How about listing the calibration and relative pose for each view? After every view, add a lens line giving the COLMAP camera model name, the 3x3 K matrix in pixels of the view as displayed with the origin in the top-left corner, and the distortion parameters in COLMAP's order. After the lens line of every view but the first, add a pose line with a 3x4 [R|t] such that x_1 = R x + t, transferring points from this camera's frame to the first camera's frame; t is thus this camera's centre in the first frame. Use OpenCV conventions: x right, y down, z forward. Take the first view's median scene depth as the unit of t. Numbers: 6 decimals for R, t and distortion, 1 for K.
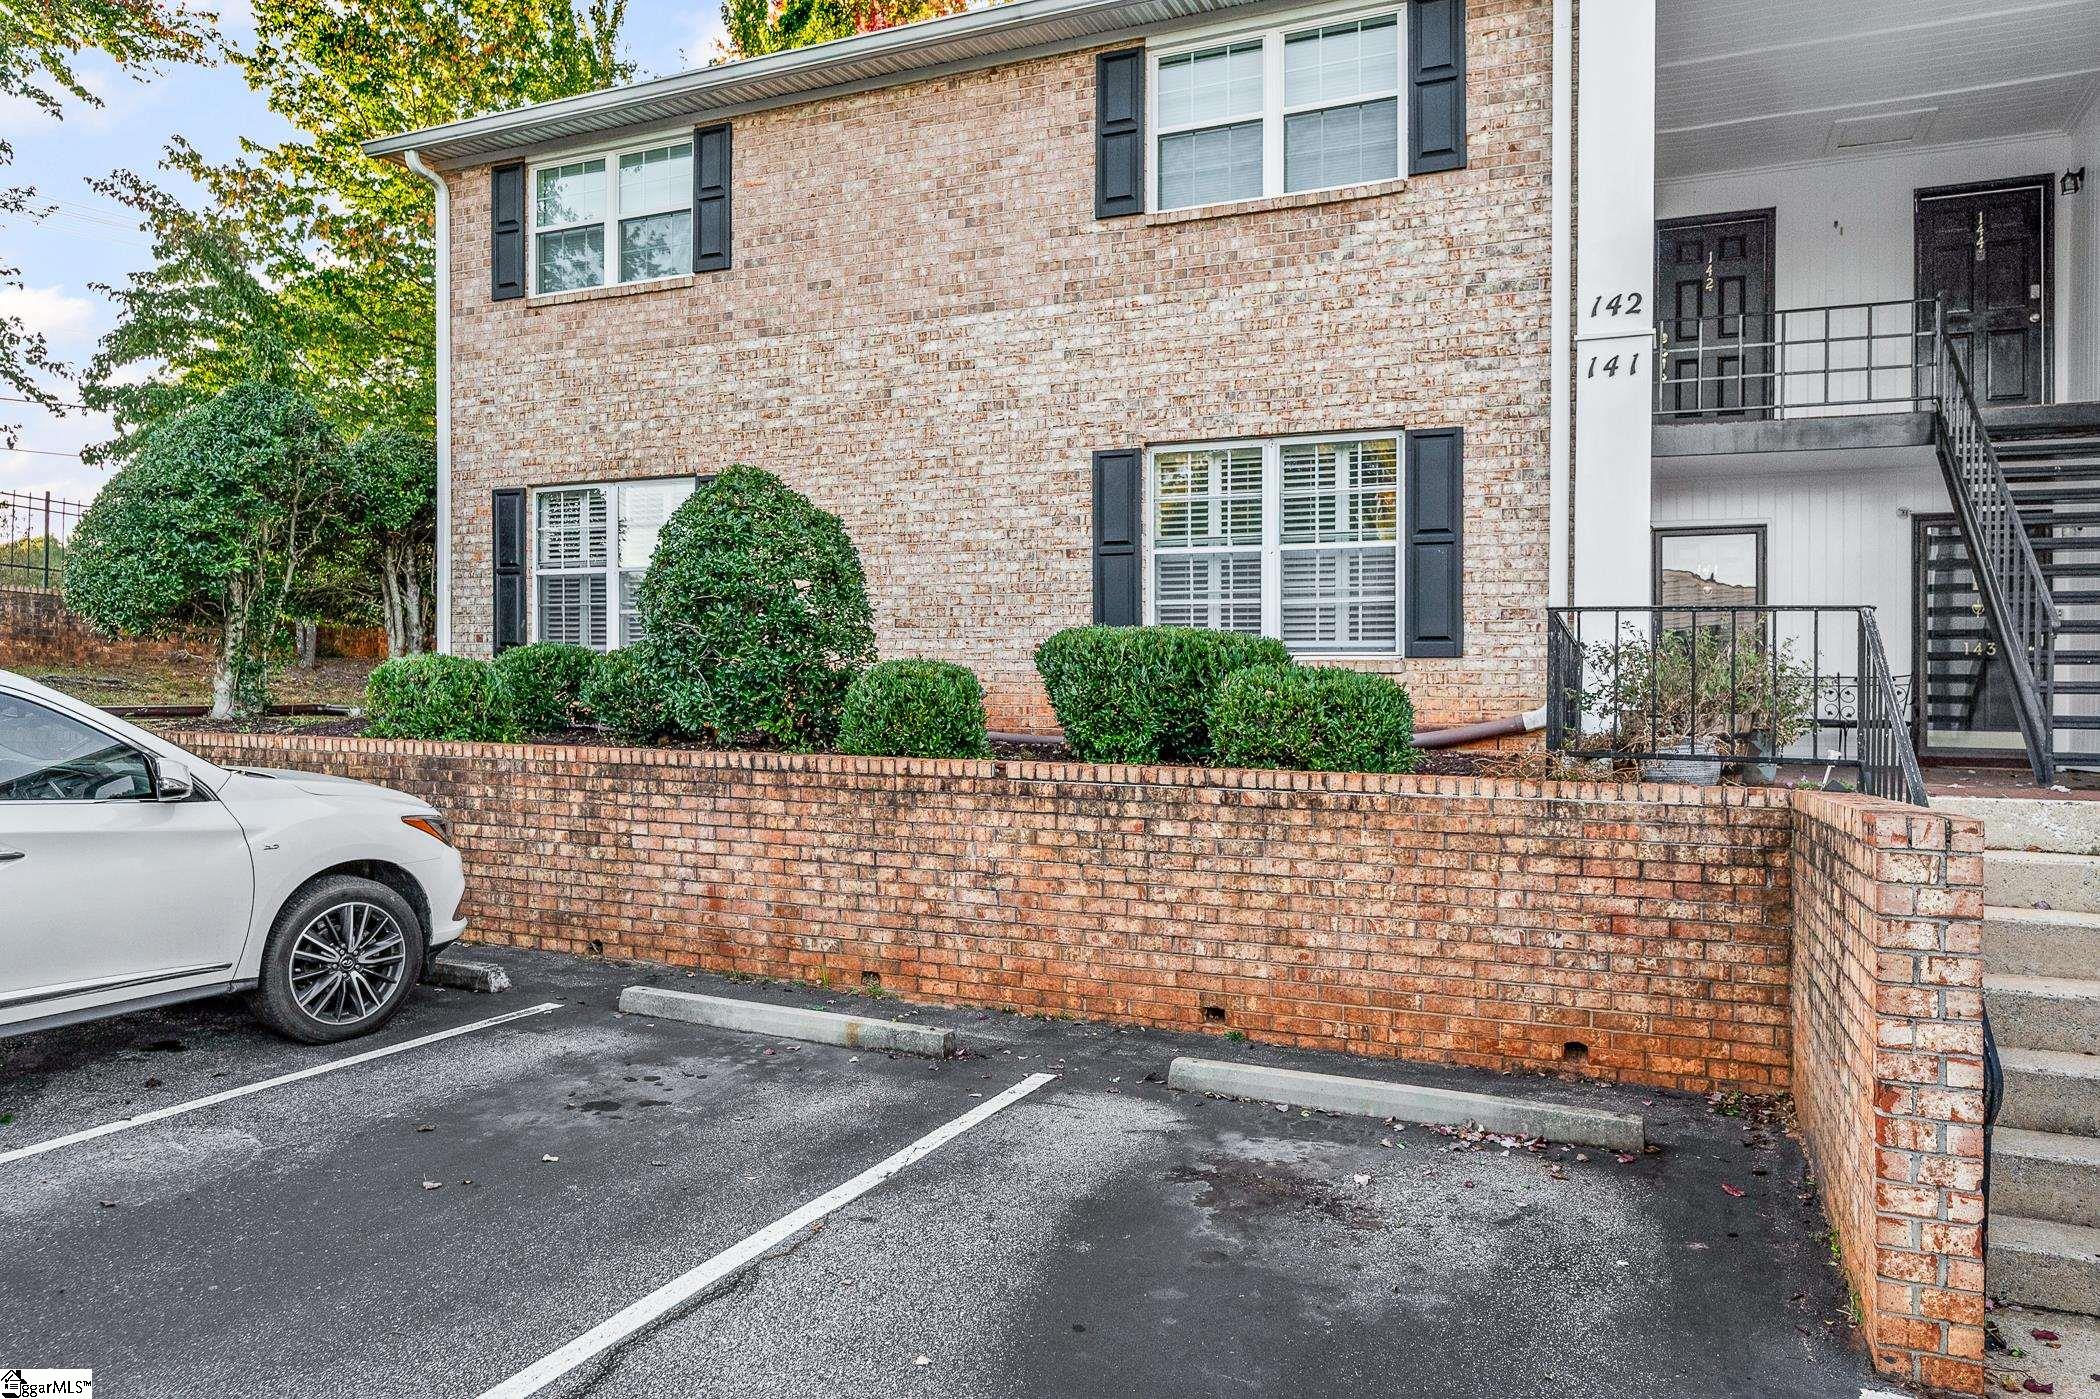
lens RADIAL K [[1347.3, 0, 1050.0], [0, 1347.3, 692.7], [0, 0, 1]] dist [-0.002113, 0.000420]
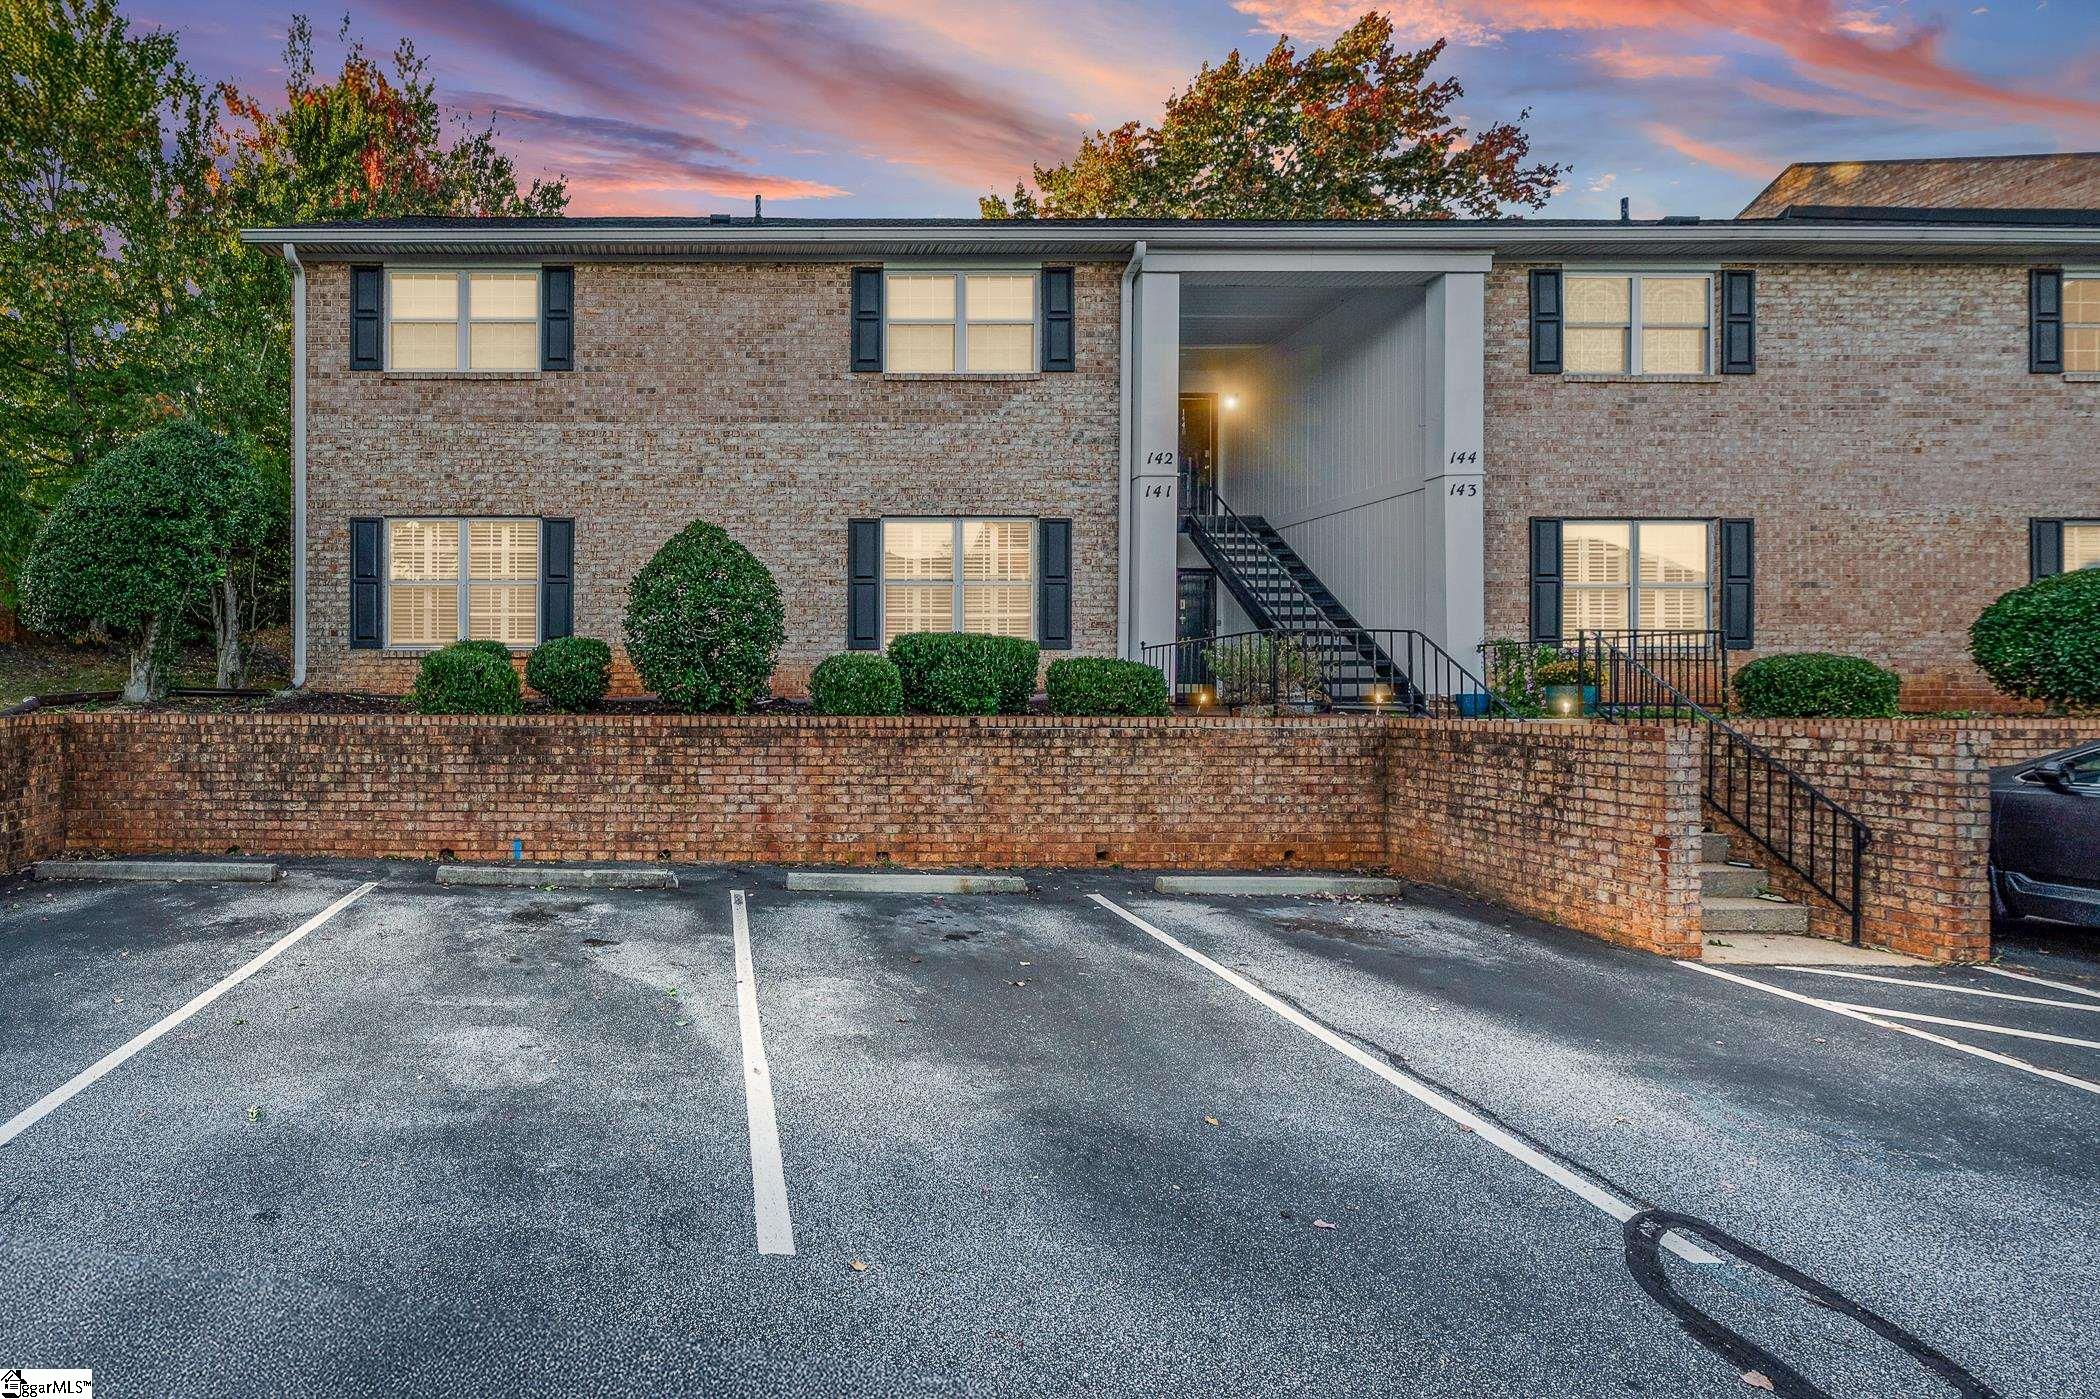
lens RADIAL K [[839.2, 0, 1043.4], [0, 839.2, 669.8], [0, 0, 1]] dist [-0.001221, -0.000098]
pose [[0.917921, -0.009847, 0.396642, -0.169423], [0.008629, 0.999951, 0.004855, -0.005240], [-0.396670, -0.001034, 0.917961, 0.008247]]
